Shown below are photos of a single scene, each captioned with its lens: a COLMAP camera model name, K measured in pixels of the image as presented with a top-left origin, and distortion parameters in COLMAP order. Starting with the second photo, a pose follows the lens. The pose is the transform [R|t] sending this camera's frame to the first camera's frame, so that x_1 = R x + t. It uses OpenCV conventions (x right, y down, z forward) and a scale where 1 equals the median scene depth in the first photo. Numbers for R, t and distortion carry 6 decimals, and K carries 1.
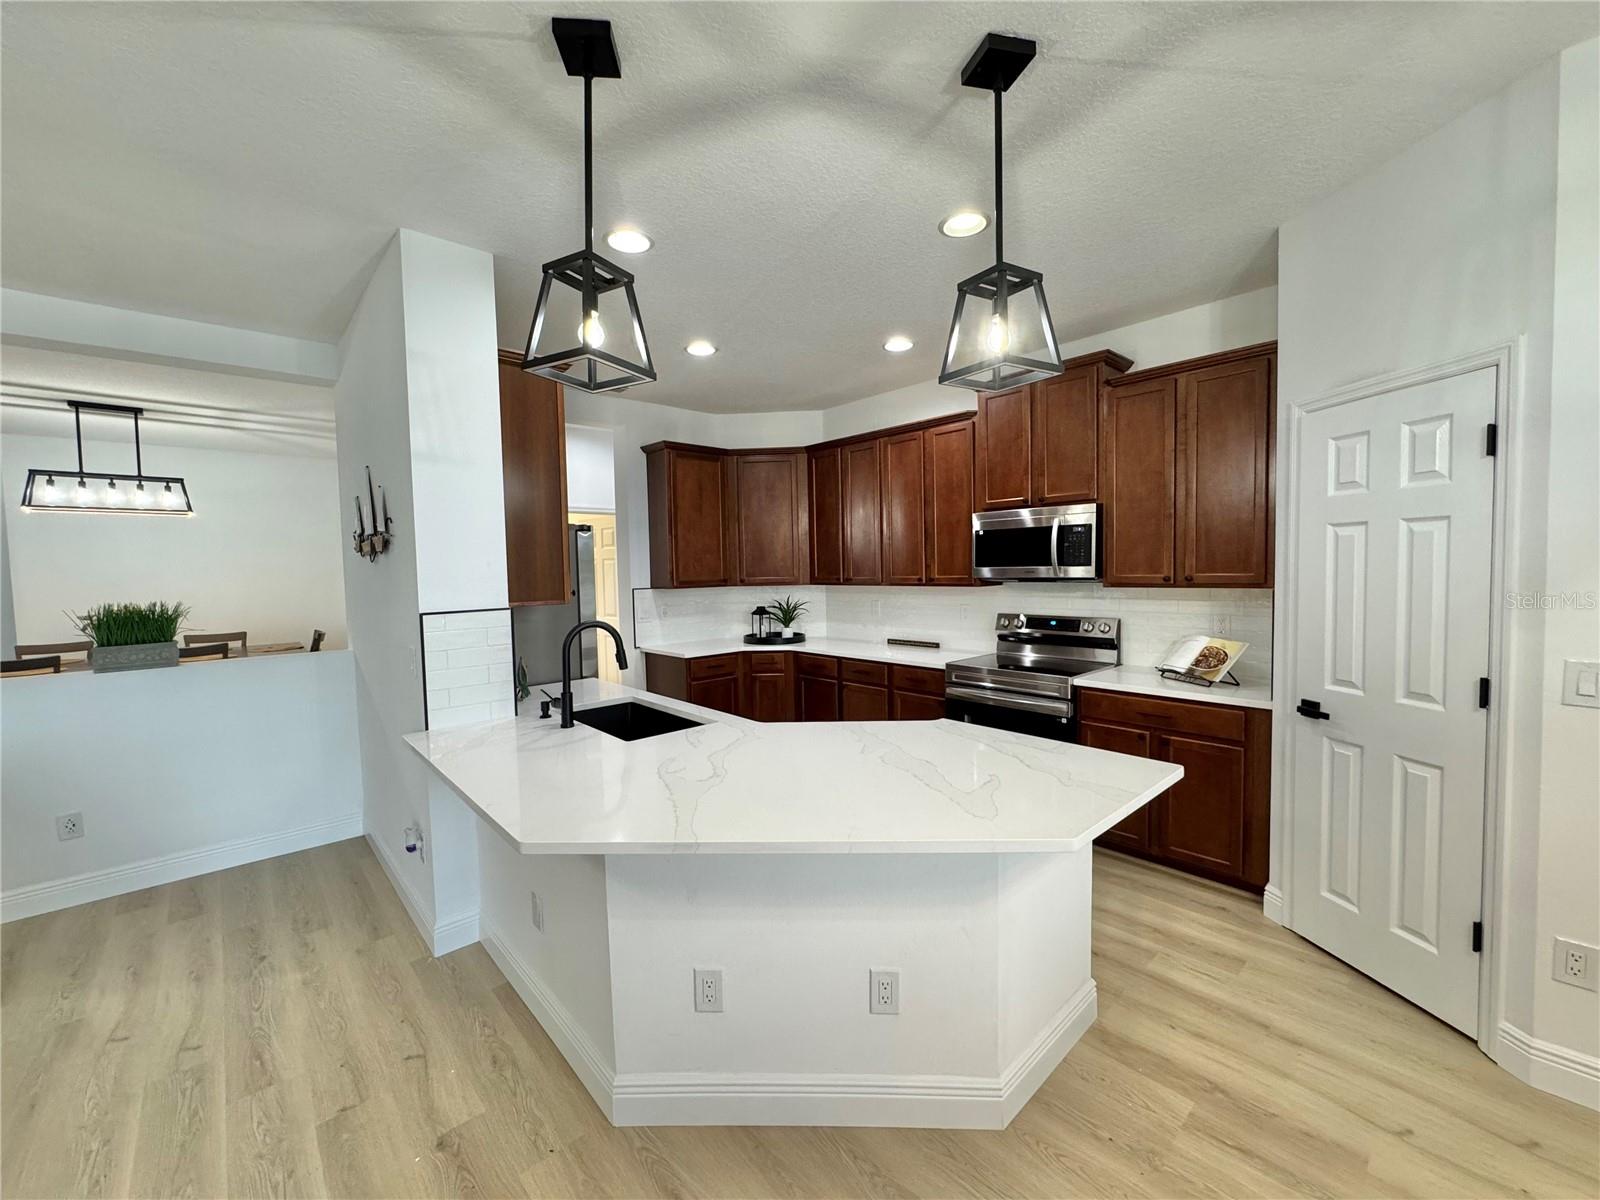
lens RADIAL K [[641.3, 0, 799.0], [0, 641.3, 599.9], [0, 0, 1]] dist [-0.003998, 0.000504]
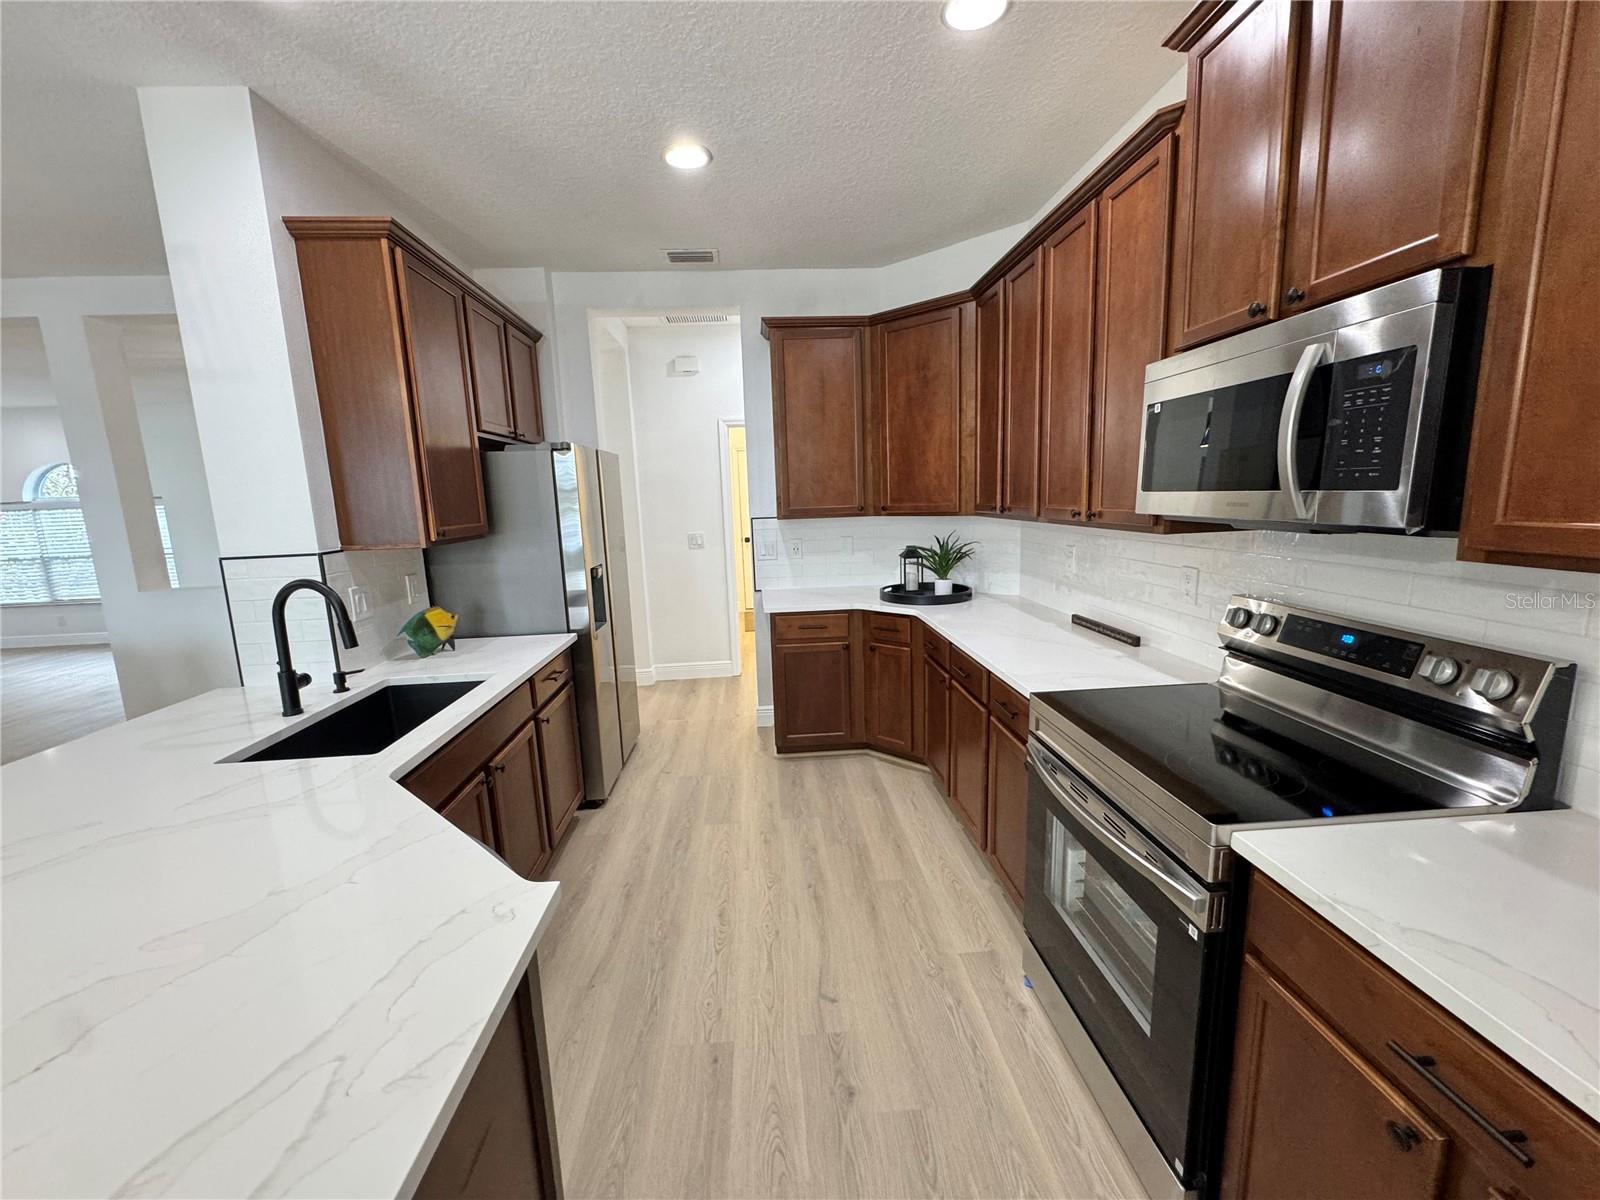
lens RADIAL K [[641.3, 0, 800.5], [0, 641.3, 598.8], [0, 0, 1]] dist [-0.003998, 0.000504]
pose [[0.784351, 0.094922, -0.613012, 0.339031], [-0.013679, 0.990629, 0.135892, -0.031359], [0.620166, -0.098201, 0.778299, 0.463672]]
